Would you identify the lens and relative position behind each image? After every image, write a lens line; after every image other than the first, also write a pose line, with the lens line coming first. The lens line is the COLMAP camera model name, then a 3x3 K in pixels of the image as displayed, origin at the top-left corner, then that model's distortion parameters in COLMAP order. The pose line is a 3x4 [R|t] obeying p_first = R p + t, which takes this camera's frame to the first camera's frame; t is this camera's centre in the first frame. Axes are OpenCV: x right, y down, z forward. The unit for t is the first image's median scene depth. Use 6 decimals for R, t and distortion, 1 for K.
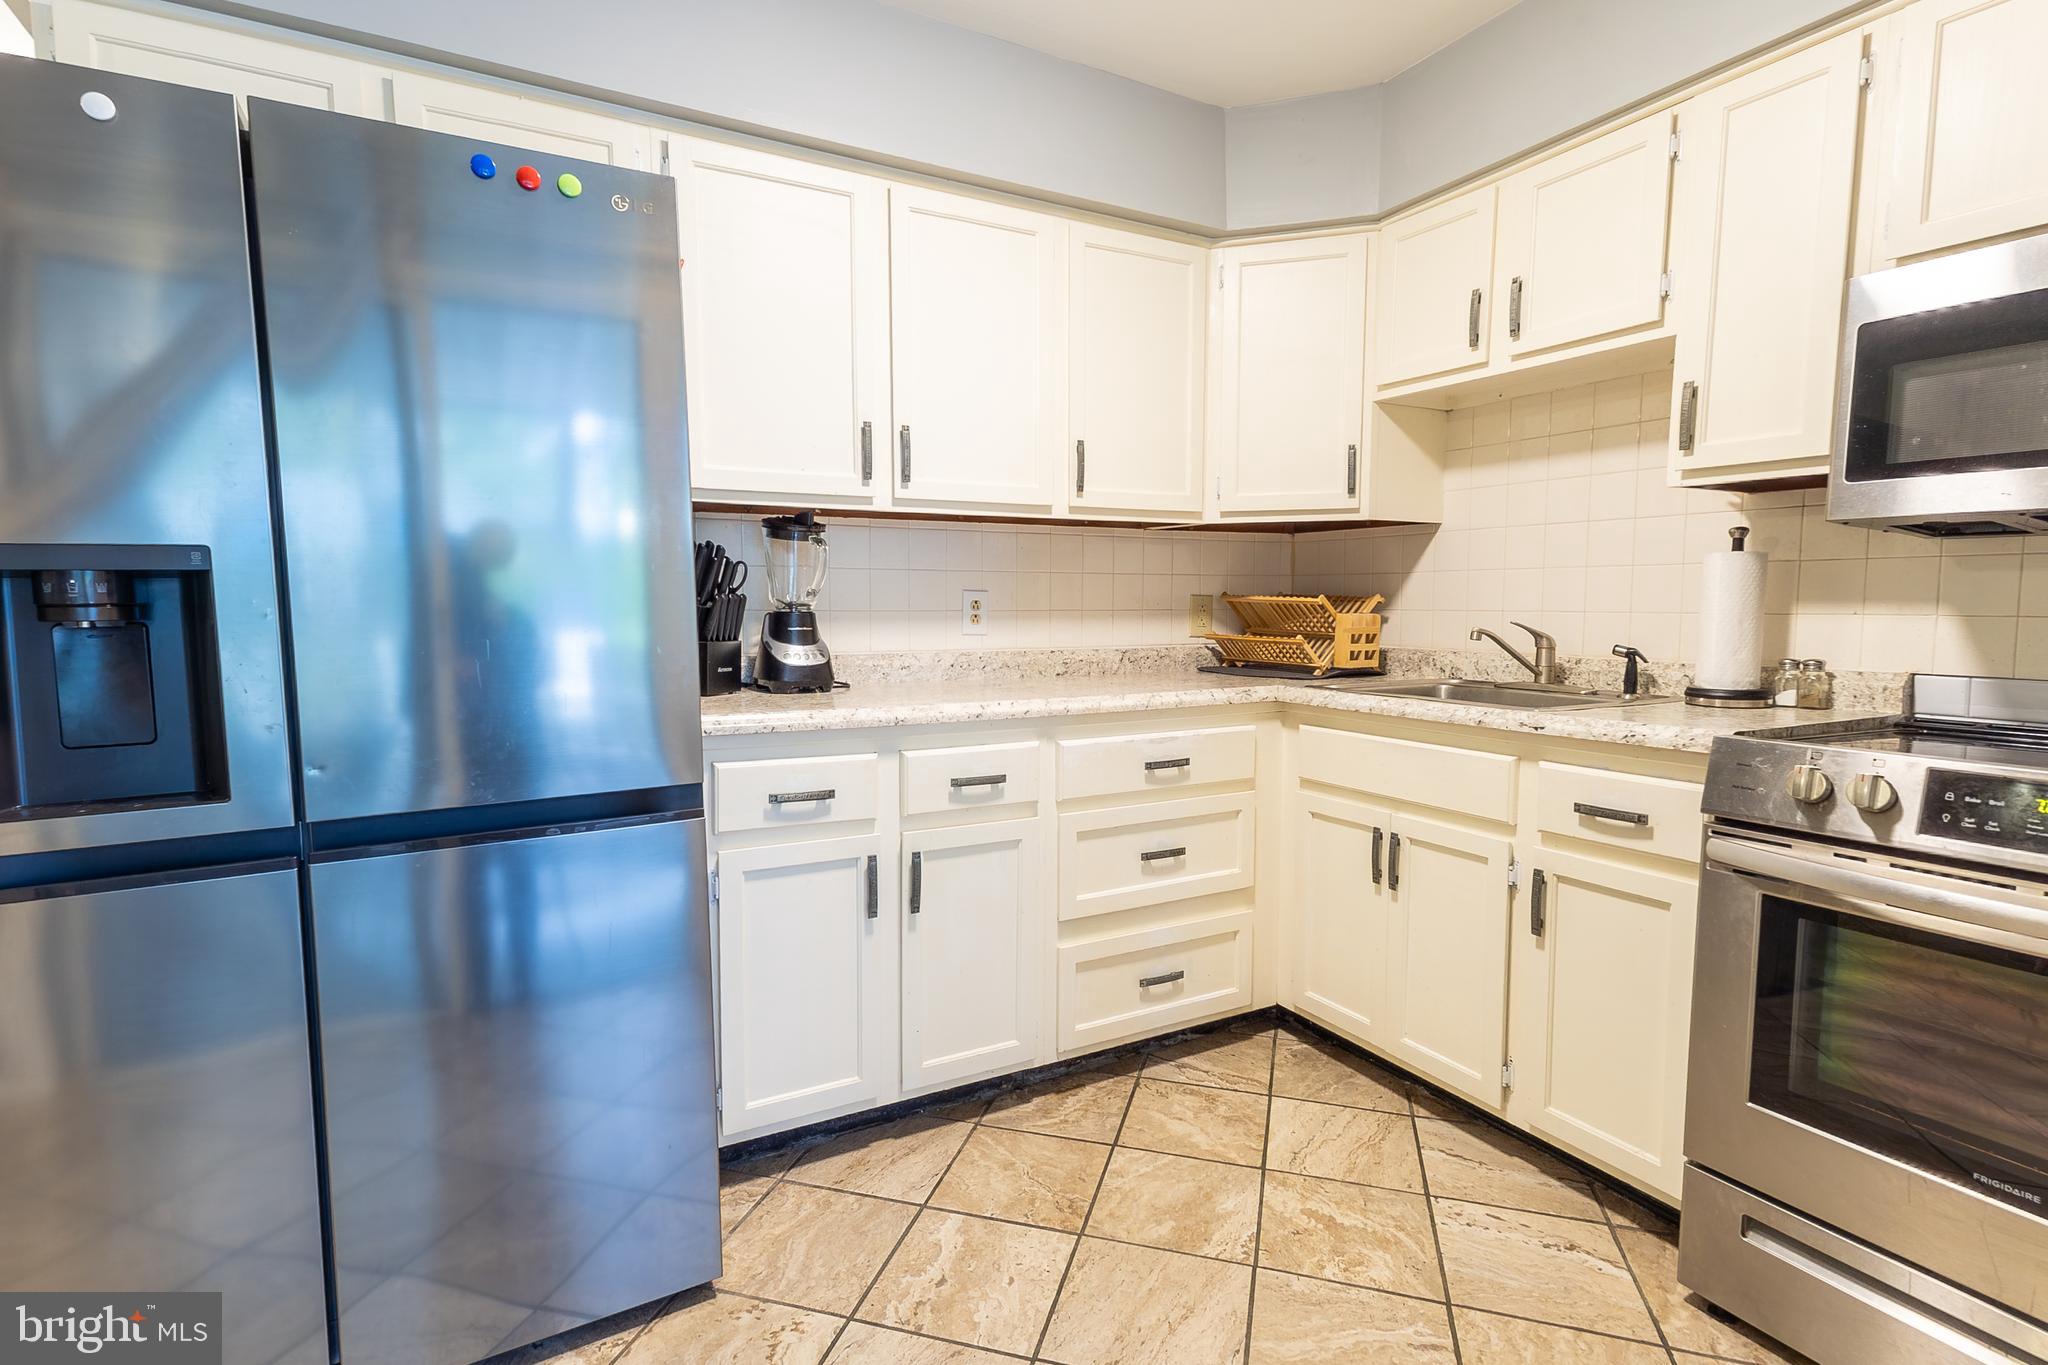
lens RADIAL K [[978.8, 0, 1021.7], [0, 978.8, 678.5], [0, 0, 1]] dist [0.015472, 0.000530]
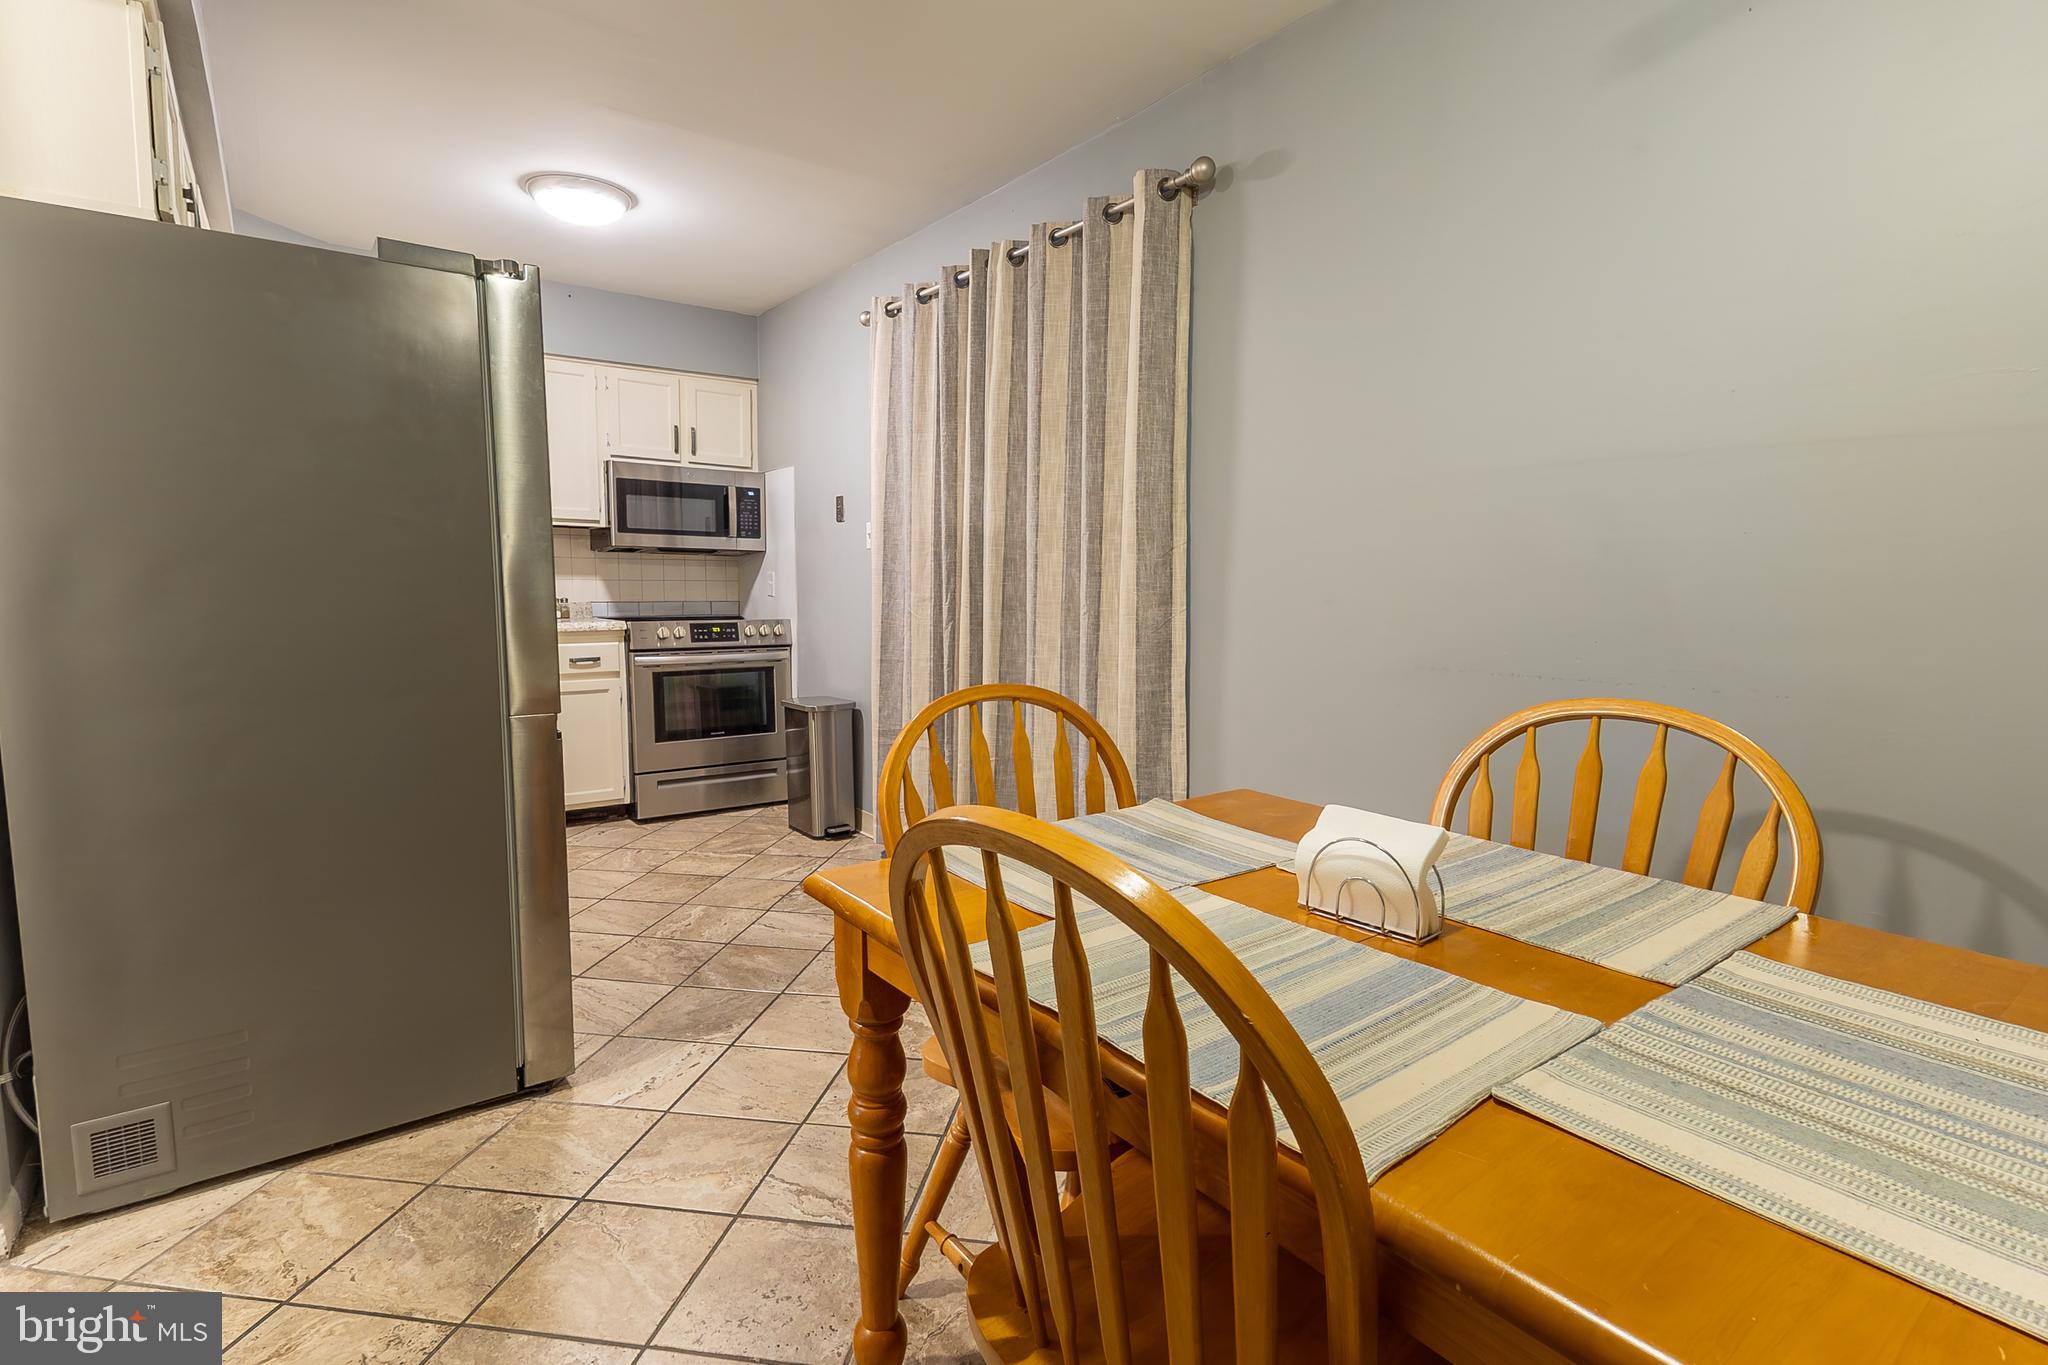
lens RADIAL K [[978.8, 0, 1002.2], [0, 978.8, 687.8], [0, 0, 1]] dist [0.015472, 0.000530]
pose [[-0.113844, -0.104440, 0.987994, -1.578400], [0.070350, 0.991115, 0.112876, 0.002014], [-0.991005, 0.082356, -0.105486, 0.183357]]
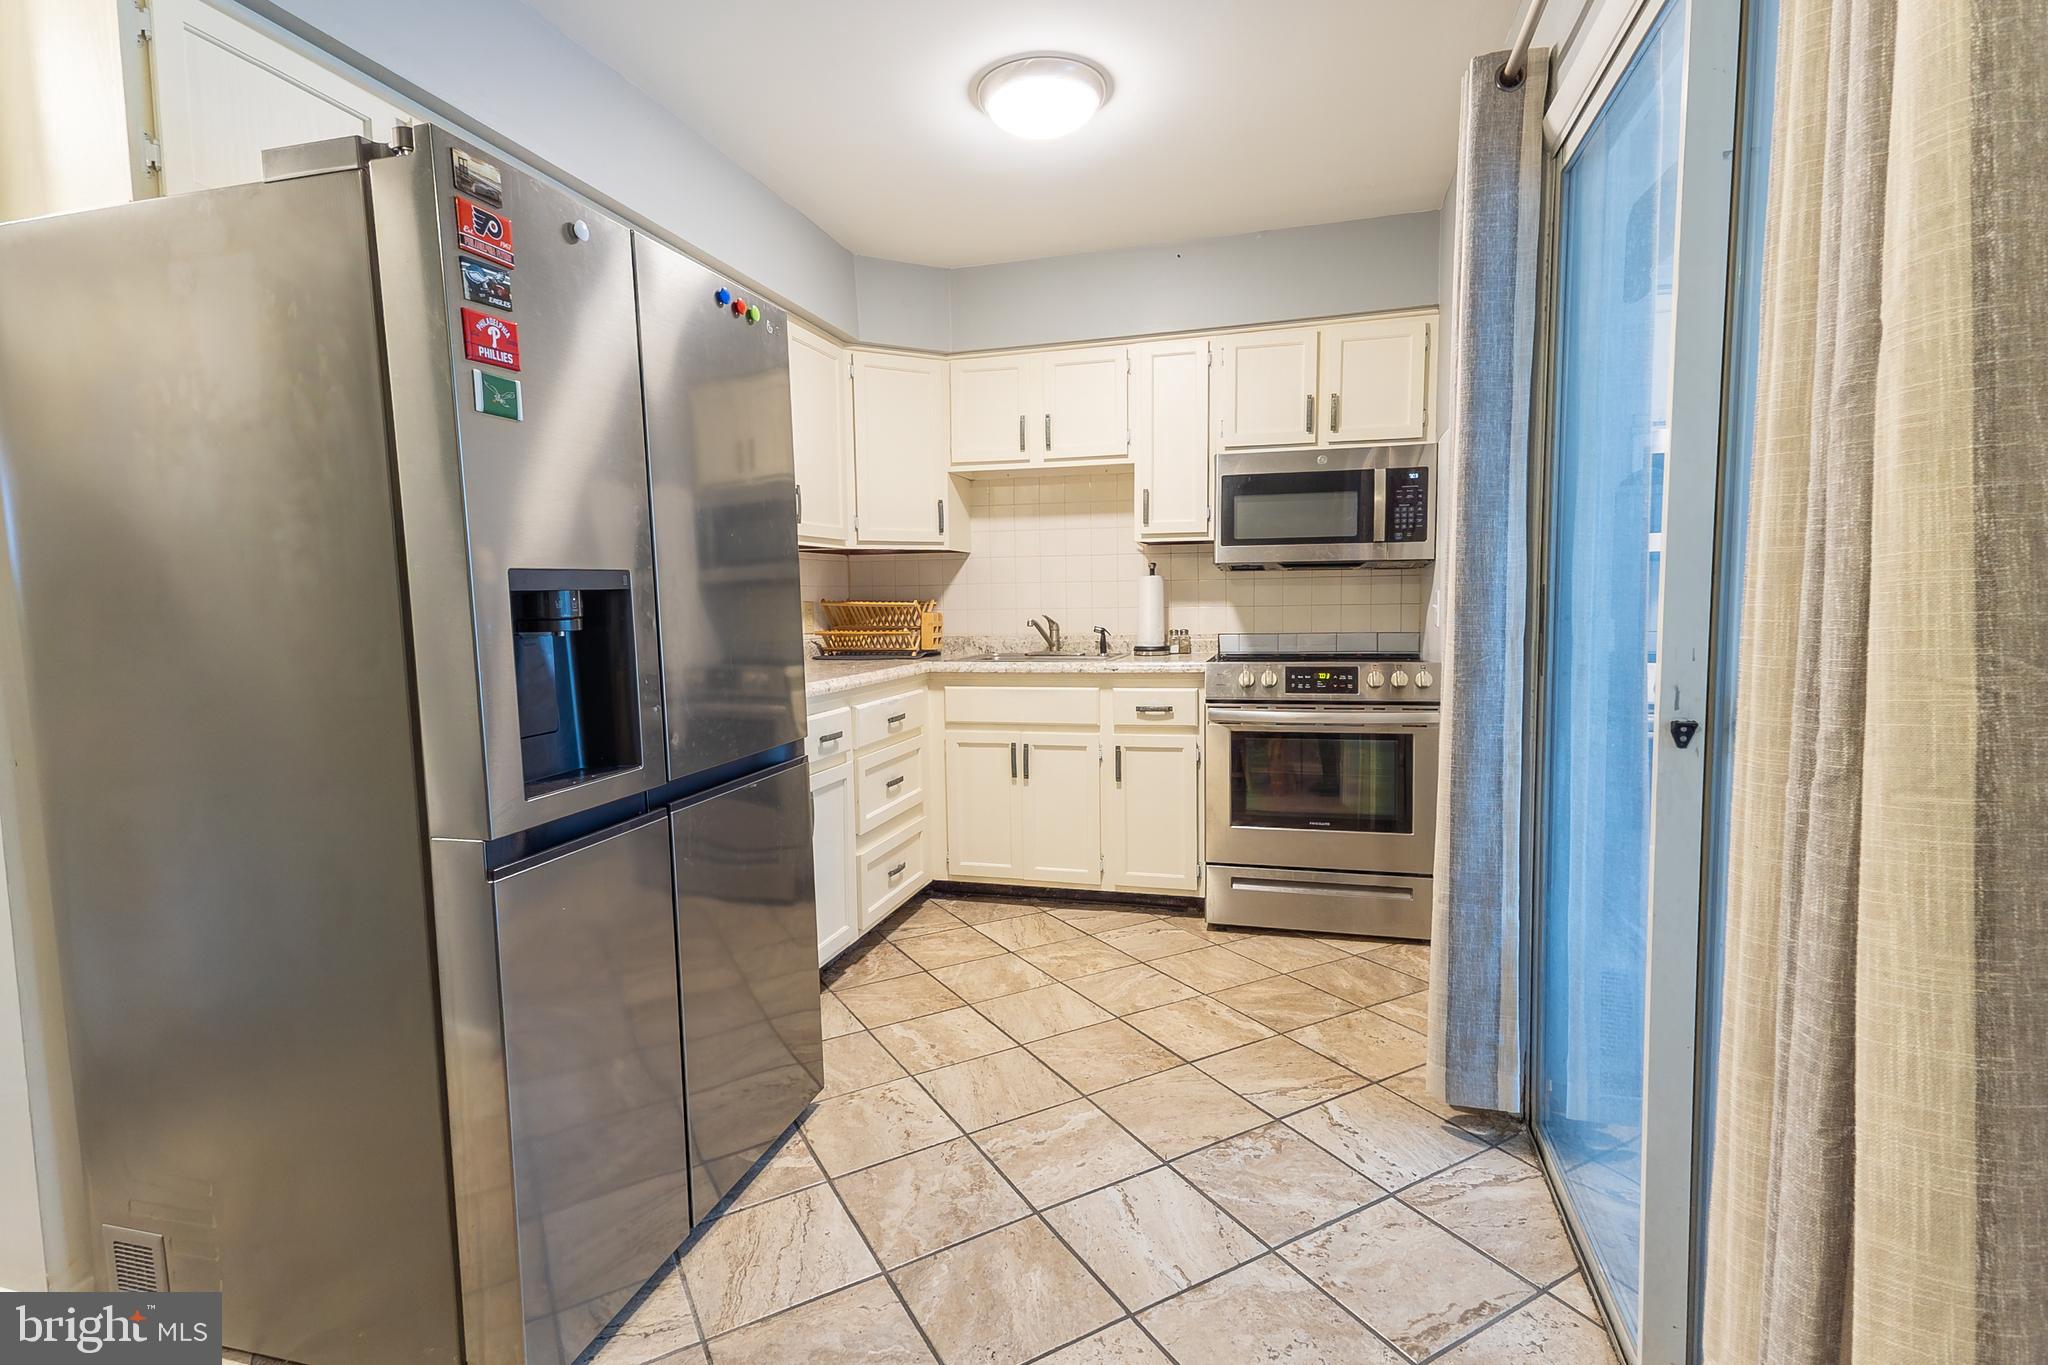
lens RADIAL K [[978.8, 0, 1017.9], [0, 978.8, 676.1], [0, 0, 1]] dist [0.015472, 0.000530]
pose [[0.702314, -0.066720, 0.708733, -0.786263], [0.072361, 0.997132, 0.022164, 0.006742], [-0.708180, 0.035719, 0.705128, -0.153411]]
